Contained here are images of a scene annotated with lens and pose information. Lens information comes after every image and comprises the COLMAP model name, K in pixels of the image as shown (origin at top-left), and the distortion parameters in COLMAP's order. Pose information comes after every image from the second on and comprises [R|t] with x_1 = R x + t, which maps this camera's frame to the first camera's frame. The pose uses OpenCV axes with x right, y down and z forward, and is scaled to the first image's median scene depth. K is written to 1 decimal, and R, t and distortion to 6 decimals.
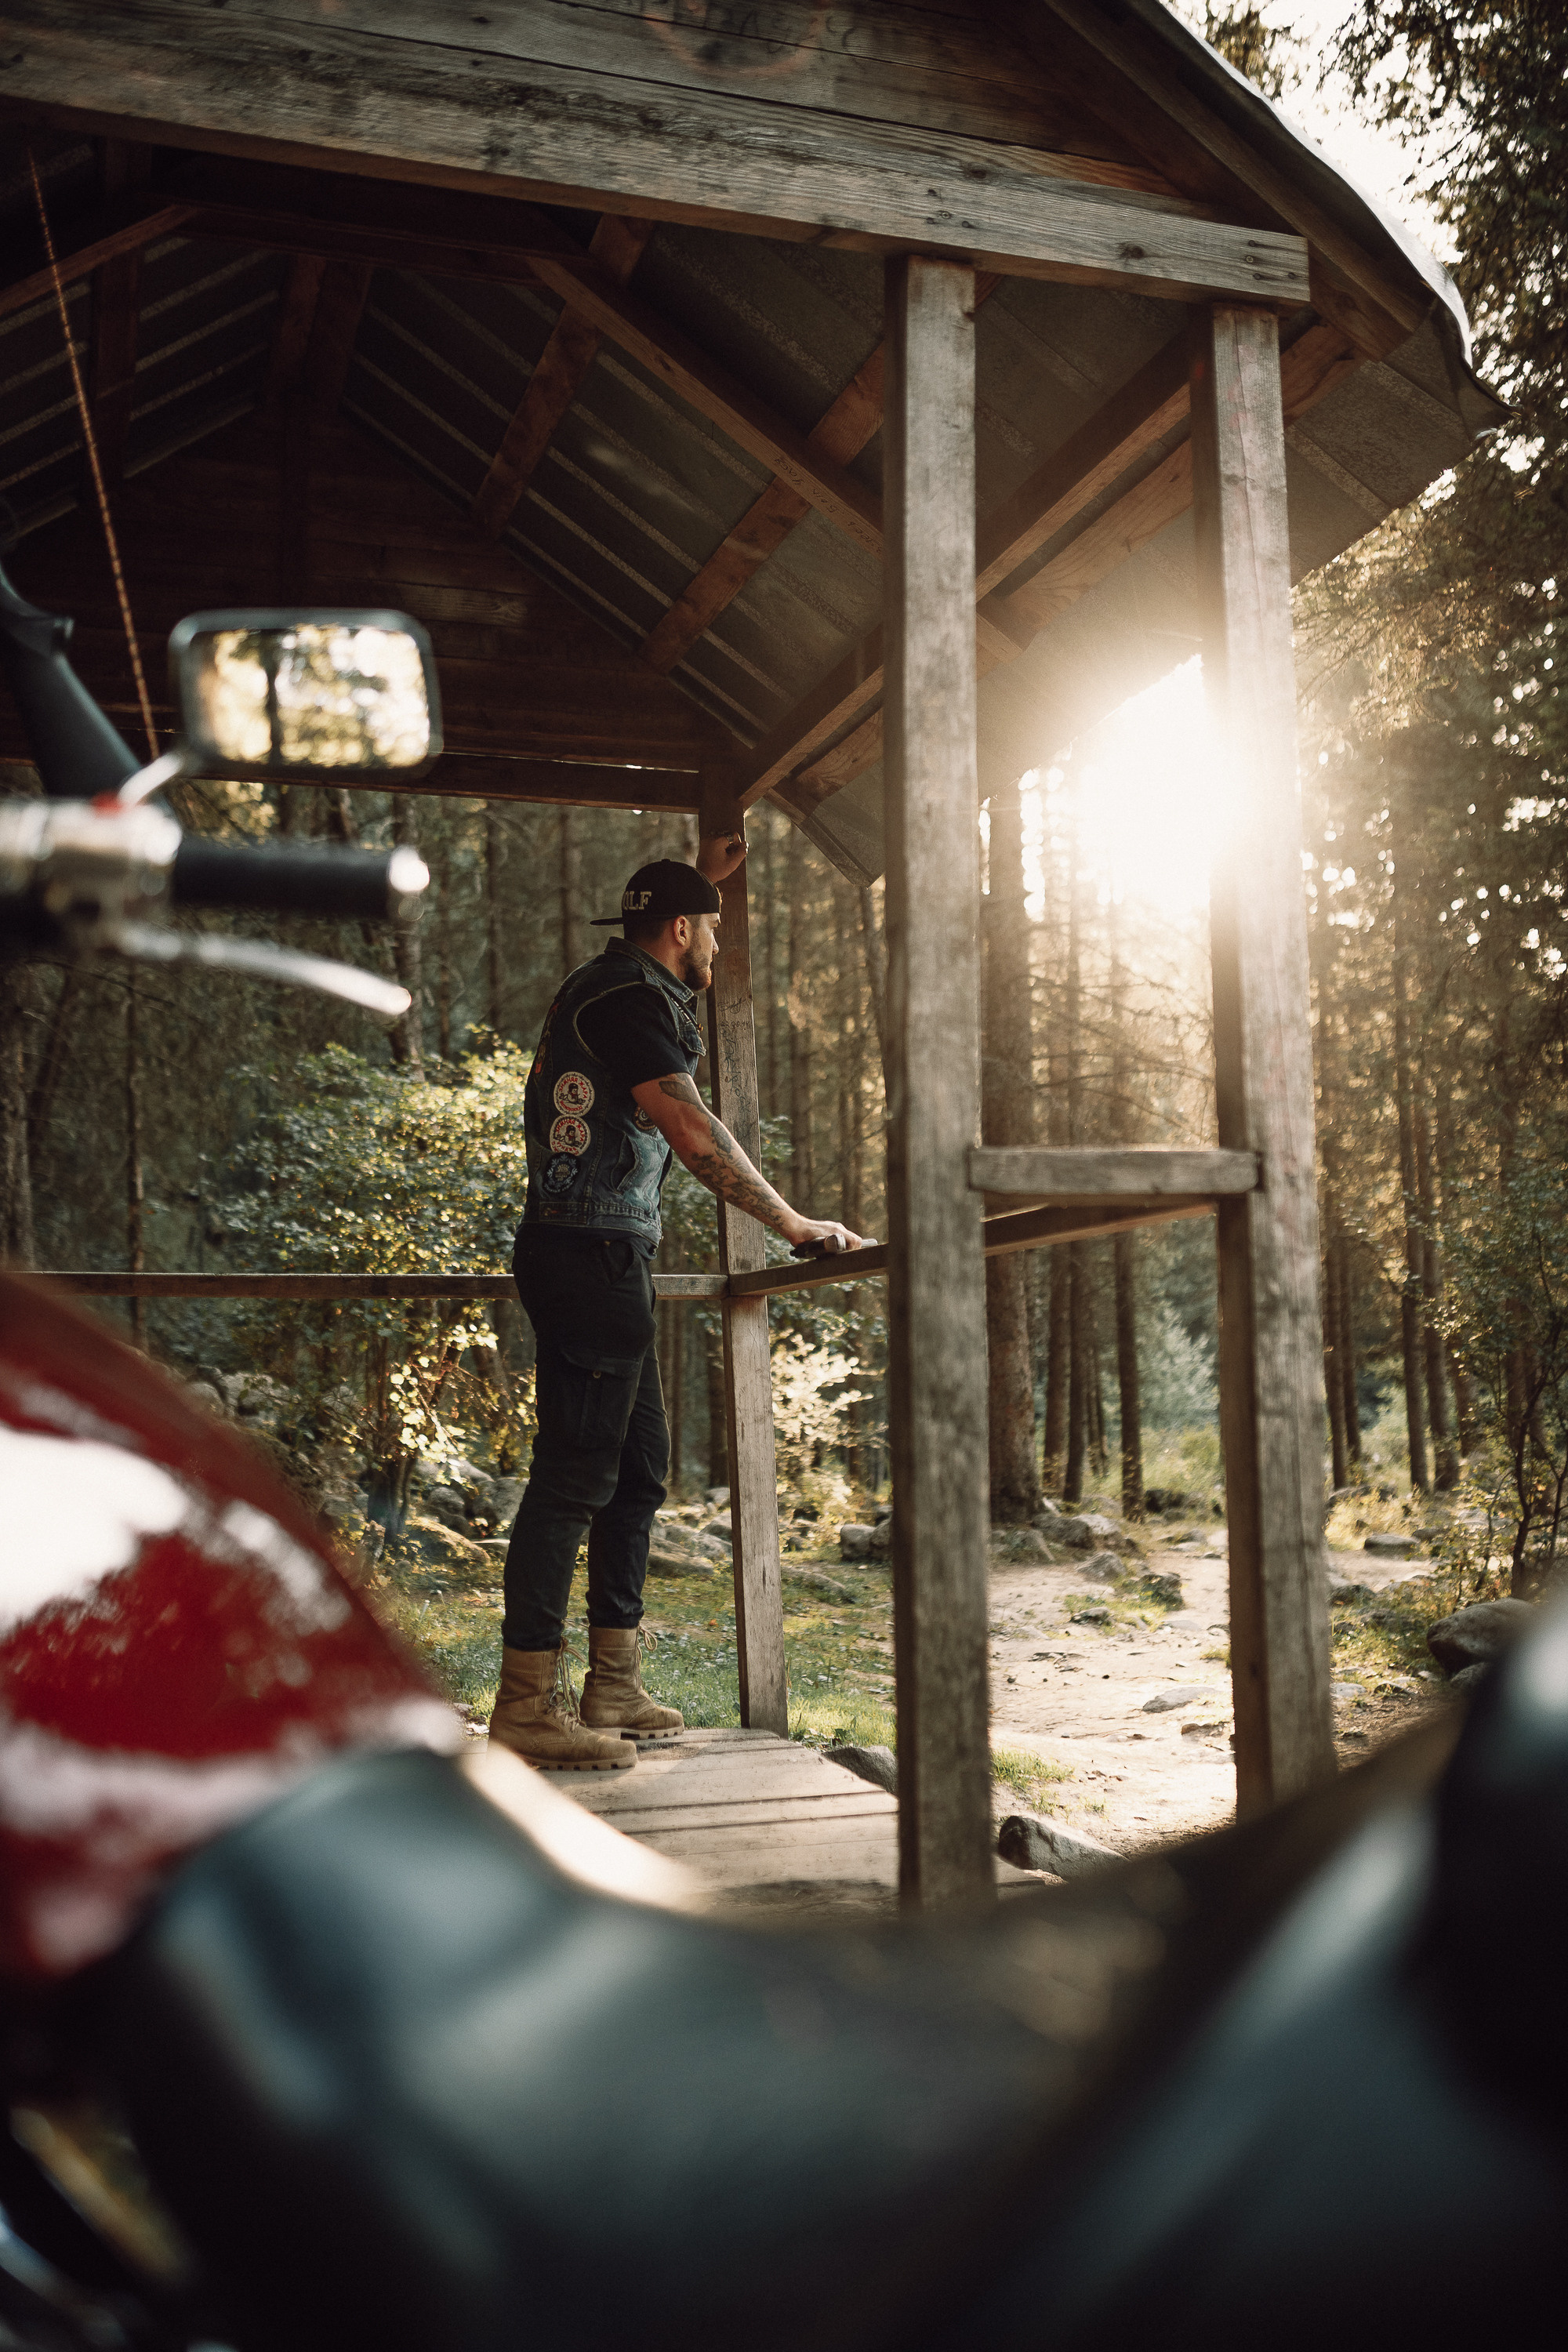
lens RADIAL K [[2303.6, 0, 775.2], [0, 2303.6, 1176.5], [0, 0, 1]] dist [-0.043951, 0.000000]
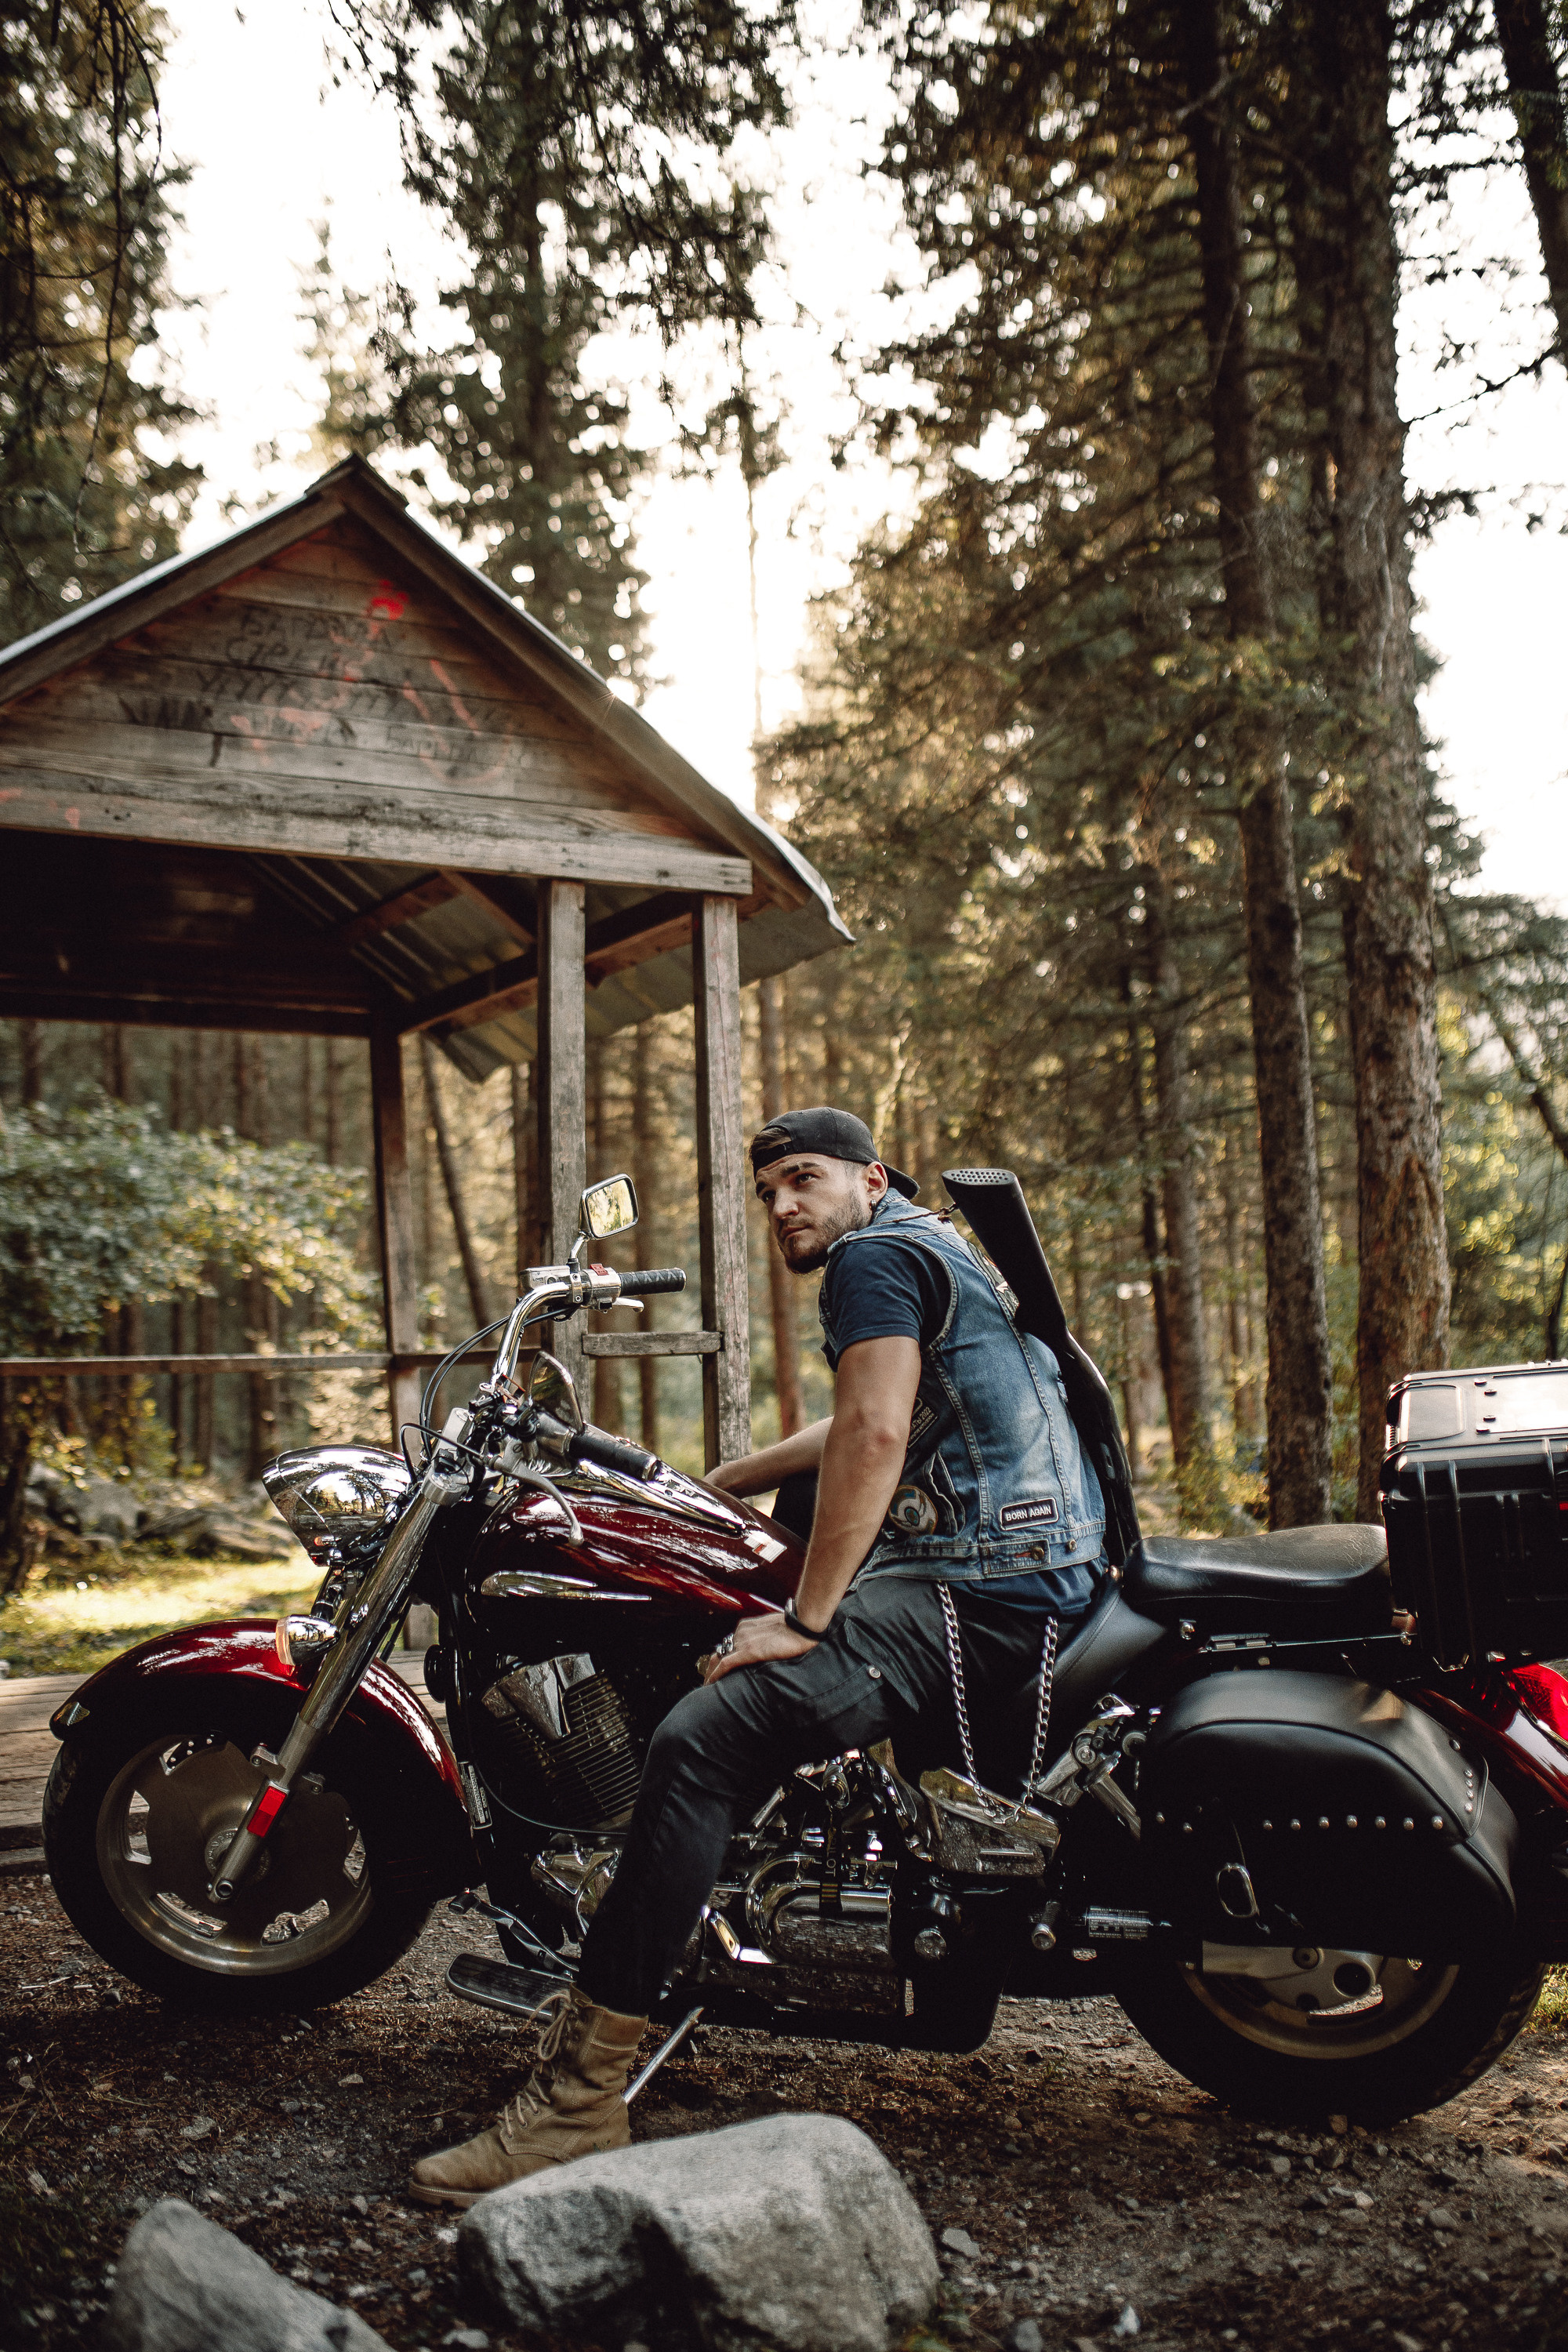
lens RADIAL K [[2303.6, 0, 783.2], [0, 2303.6, 1170.1], [0, 0, 1]] dist [-0.043951, 0.000000]
pose [[0.977743, 0.002668, 0.209788, -0.166806], [-0.003644, 0.999984, 0.004266, -0.163102], [-0.209773, -0.004935, 0.977738, -1.016499]]
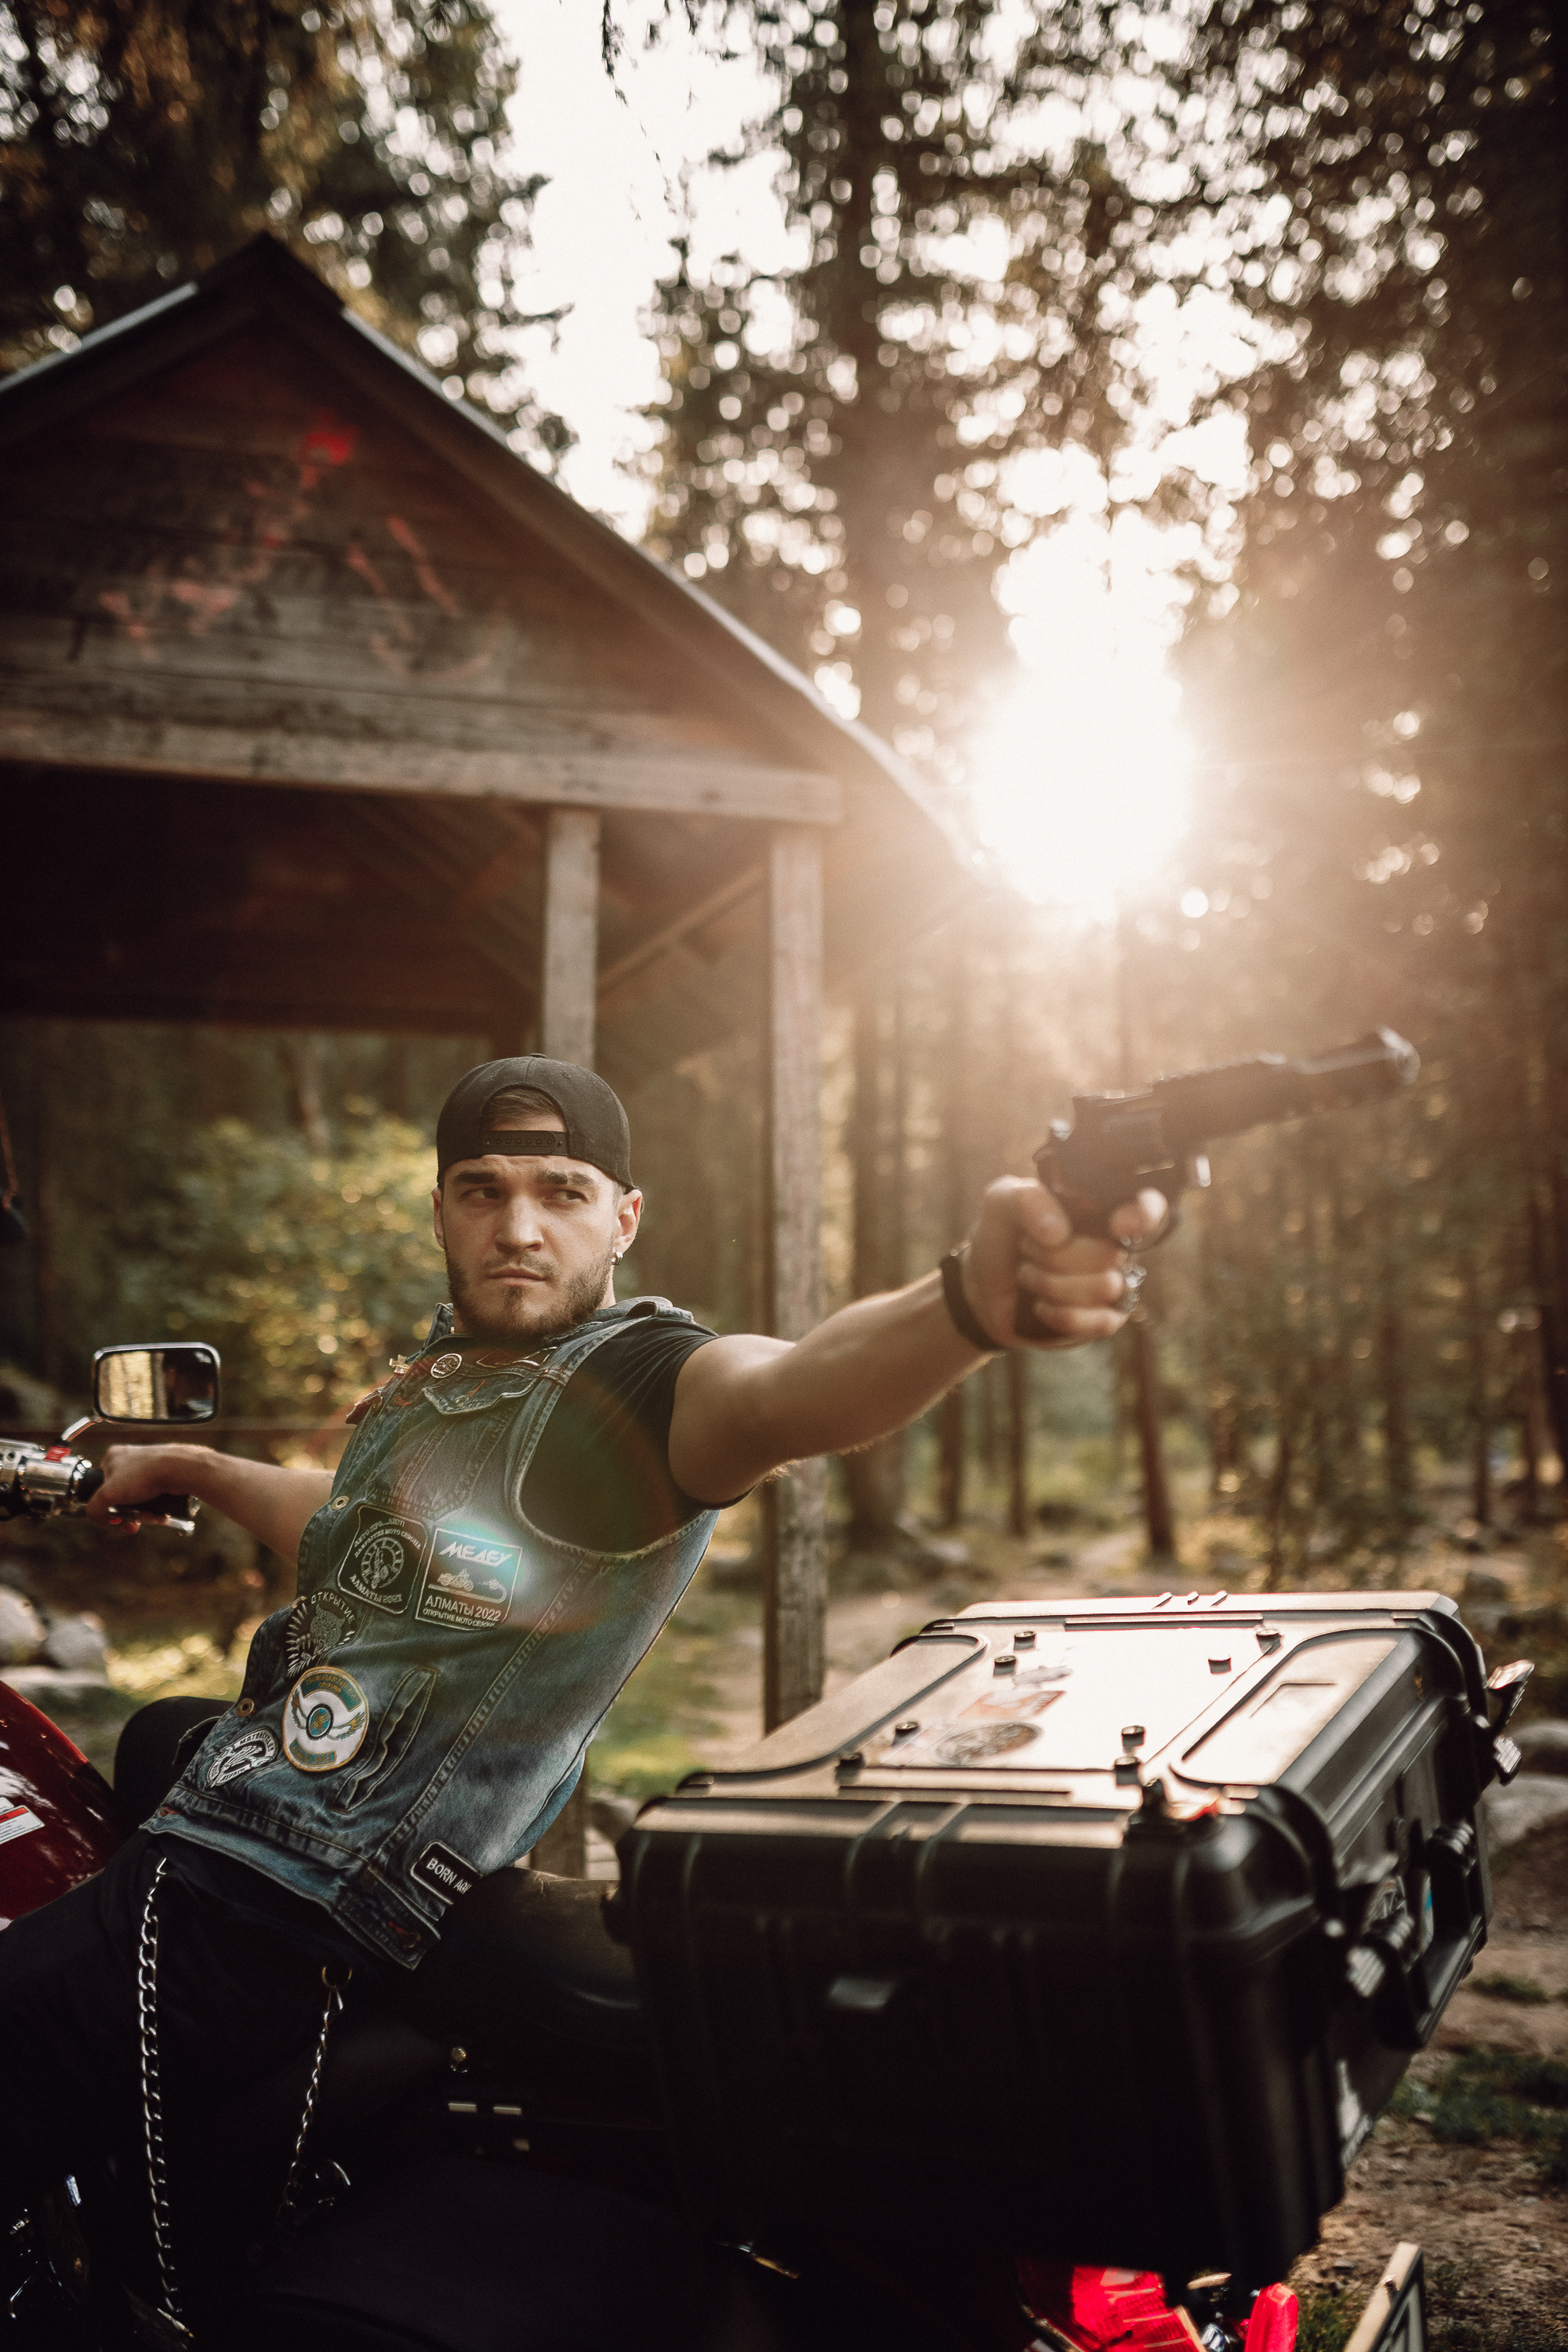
lens RADIAL K [[2303.6, 0, 786.9], [0, 2303.6, 1177.5], [0, 0, 1]] dist [-0.043951, 0.000000]
pose [[0.999168, -0.001769, 0.040756, 0.150276], [0.001759, 0.999998, 0.000269, -0.170914], [-0.040756, -0.000197, 0.999169, -0.474885]]
